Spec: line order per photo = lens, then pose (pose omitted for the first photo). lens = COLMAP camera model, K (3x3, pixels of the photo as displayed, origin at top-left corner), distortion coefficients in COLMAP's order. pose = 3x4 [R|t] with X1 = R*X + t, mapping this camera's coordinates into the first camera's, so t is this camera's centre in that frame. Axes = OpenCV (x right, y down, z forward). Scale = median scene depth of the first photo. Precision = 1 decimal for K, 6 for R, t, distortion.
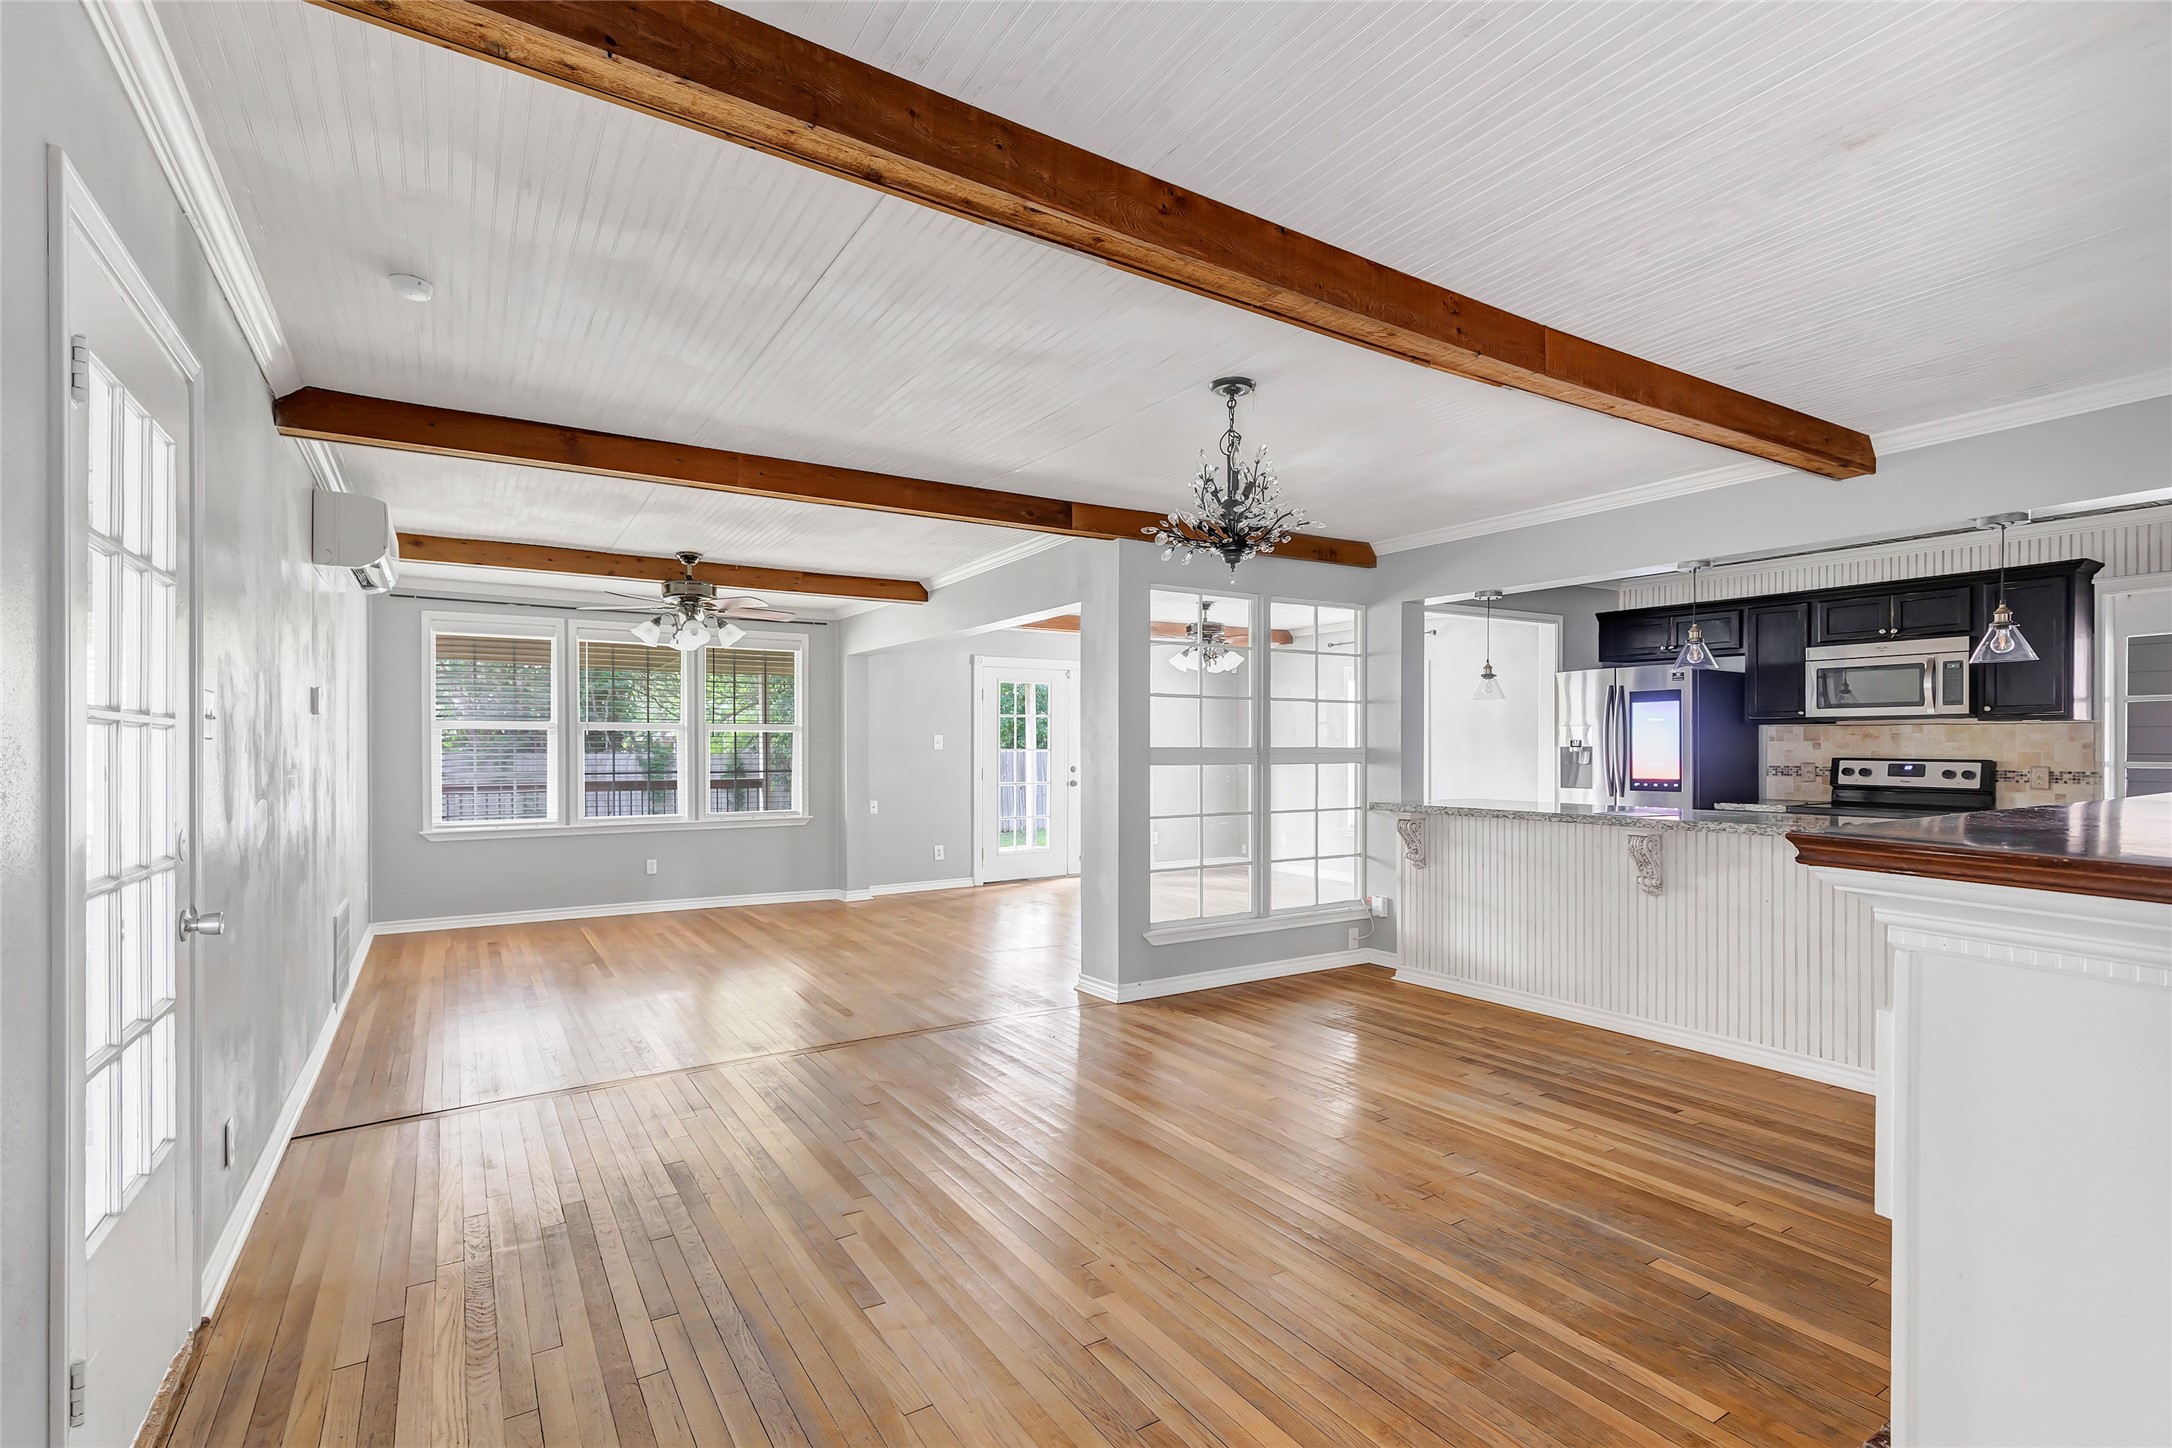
lens RADIAL K [[1009.7, 0, 1107.3], [0, 1009.7, 751.3], [0, 0, 1]] dist [0.007828, 0.001419]
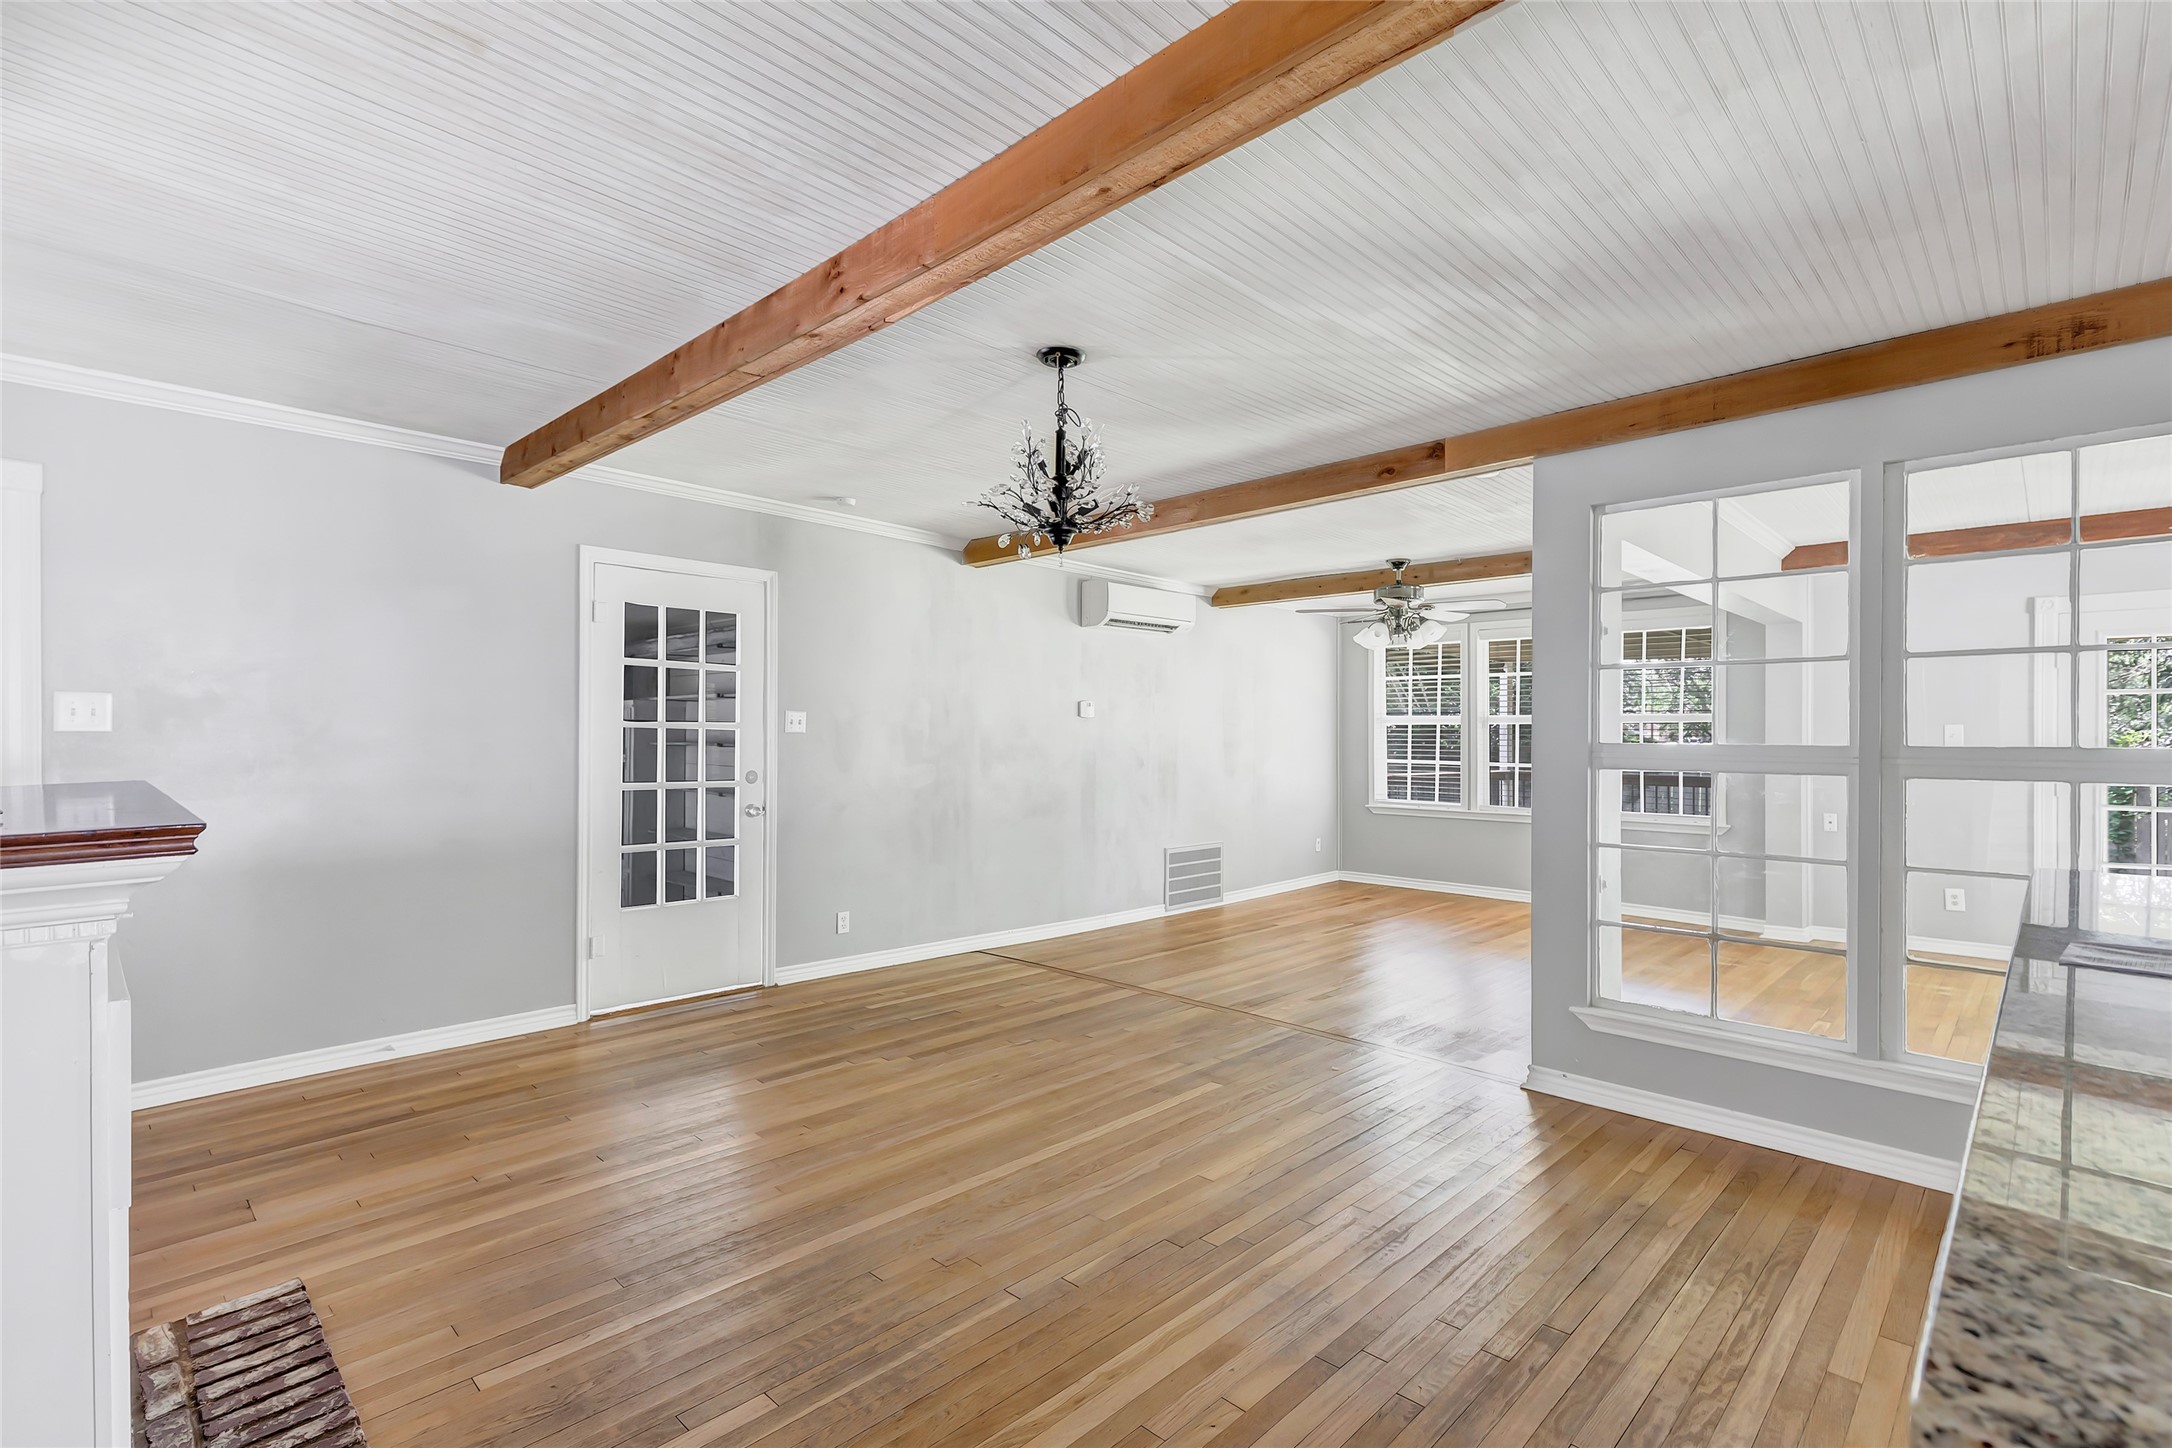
lens RADIAL K [[1009.7, 0, 1092.1], [0, 1009.7, 735.6], [0, 0, 1]] dist [0.007828, 0.001419]
pose [[0.218645, 0.002184, -0.975802, 0.547626], [-0.009779, 0.999952, 0.000047, -0.004730], [0.975755, 0.009532, 0.218656, 0.430829]]
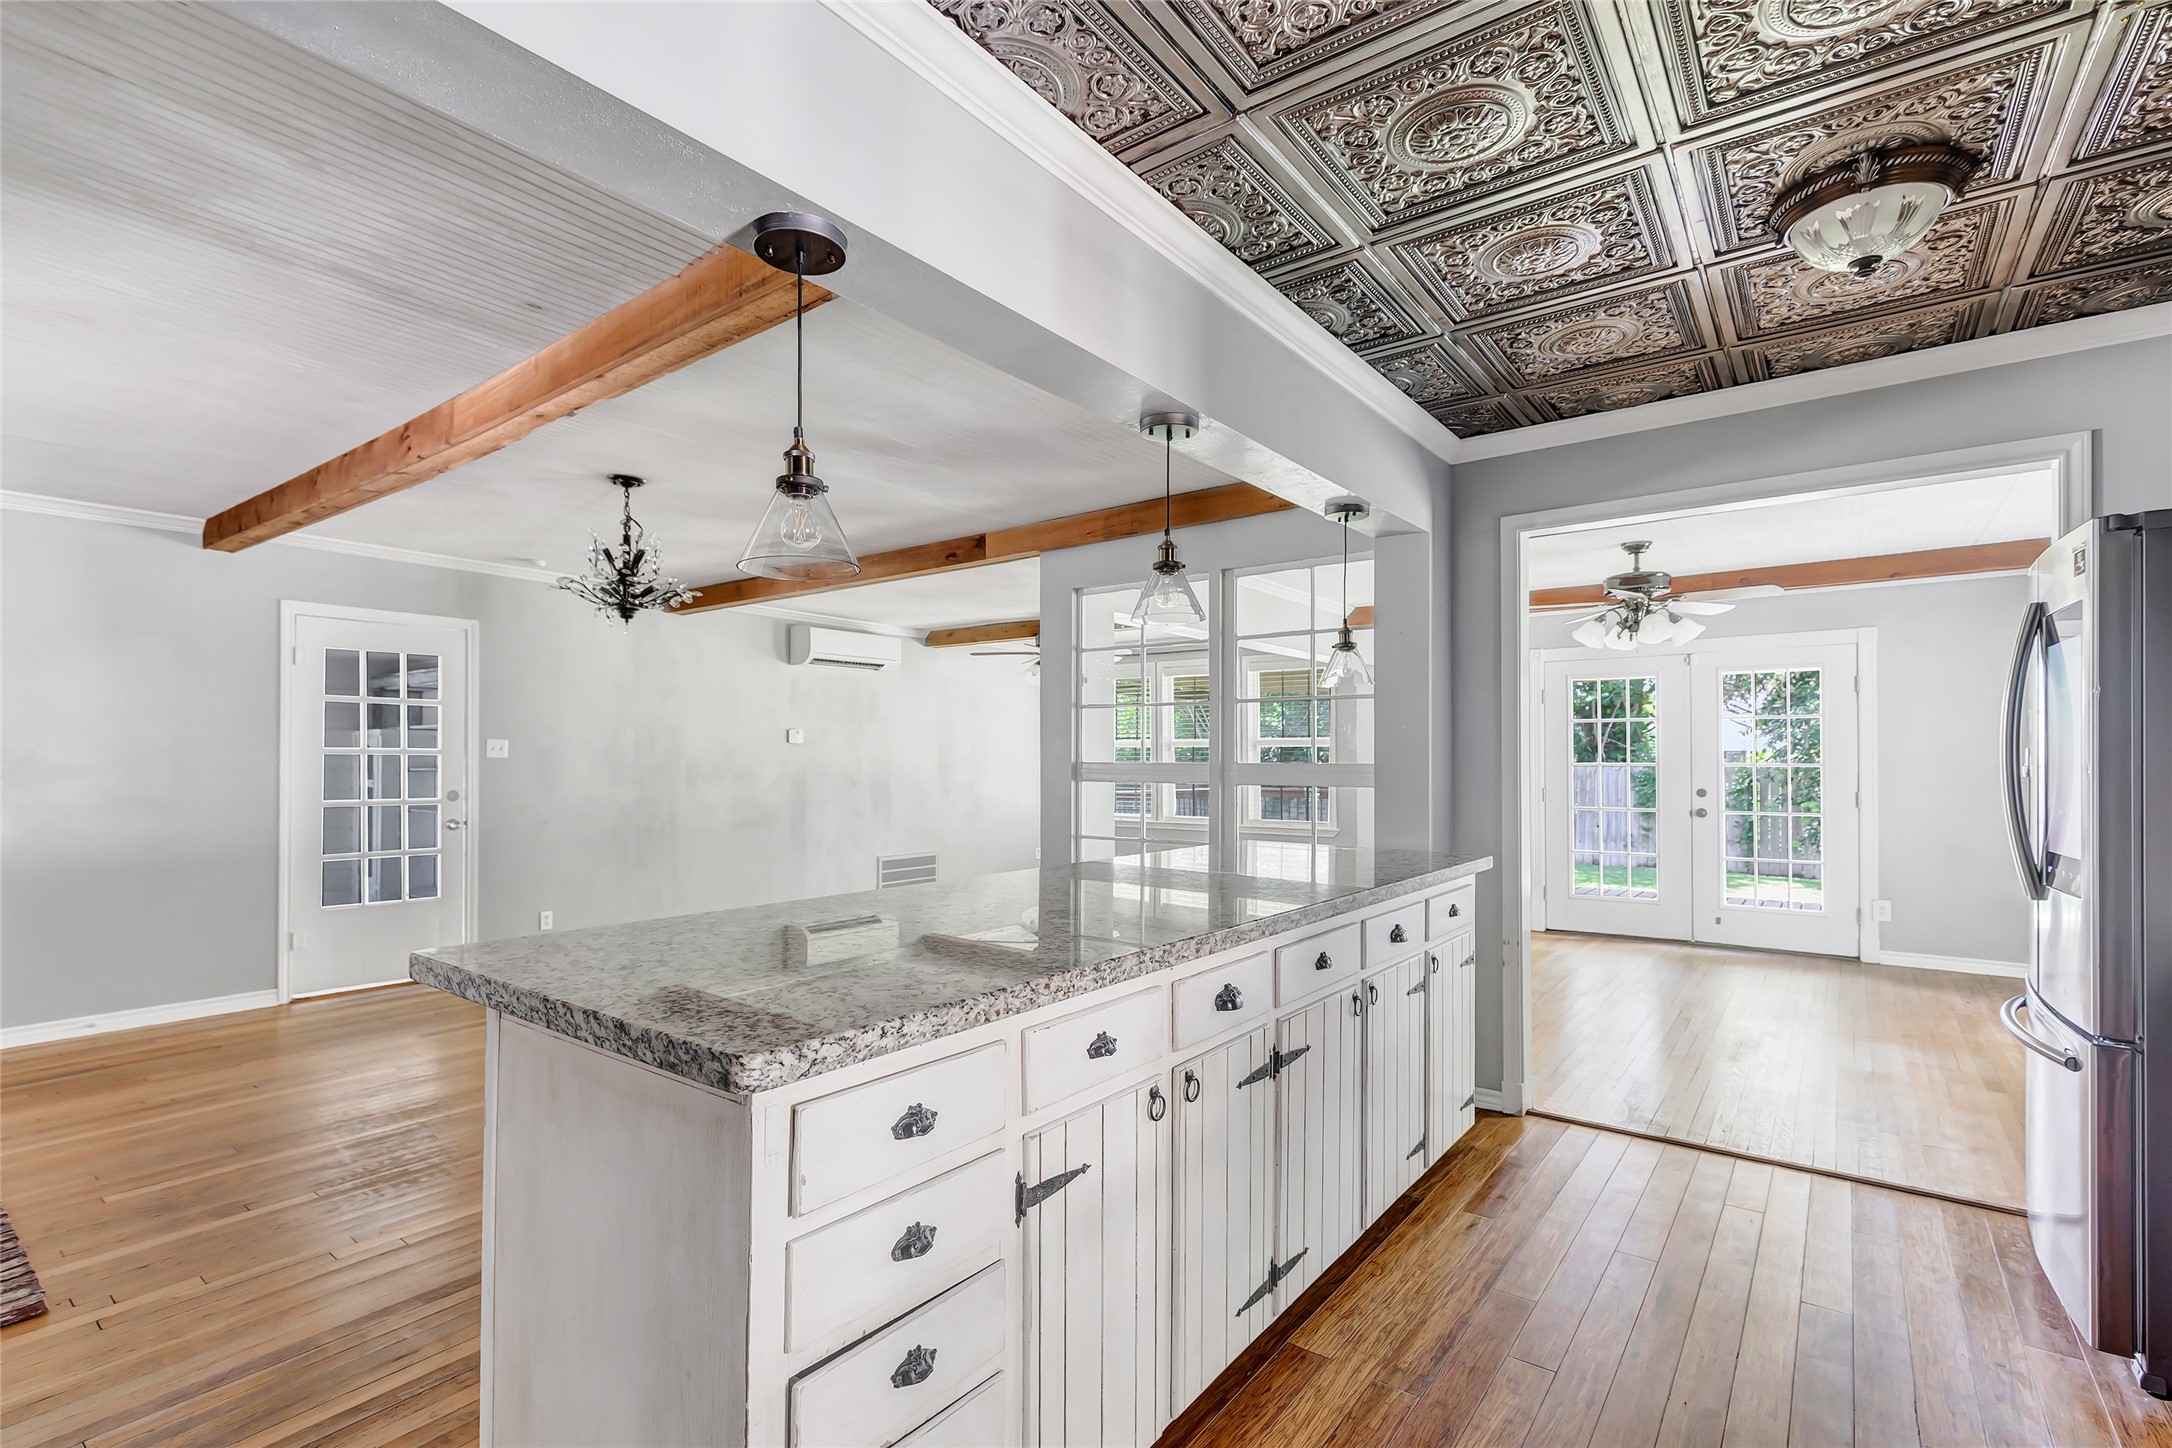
lens RADIAL K [[1009.7, 0, 1083.5], [0, 1009.7, 752.8], [0, 0, 1]] dist [0.007828, 0.001419]
pose [[0.331230, -0.004871, -0.943538, 0.800519], [-0.004780, 0.999965, -0.006840, -0.005394], [0.943538, 0.006776, 0.331195, 0.590201]]
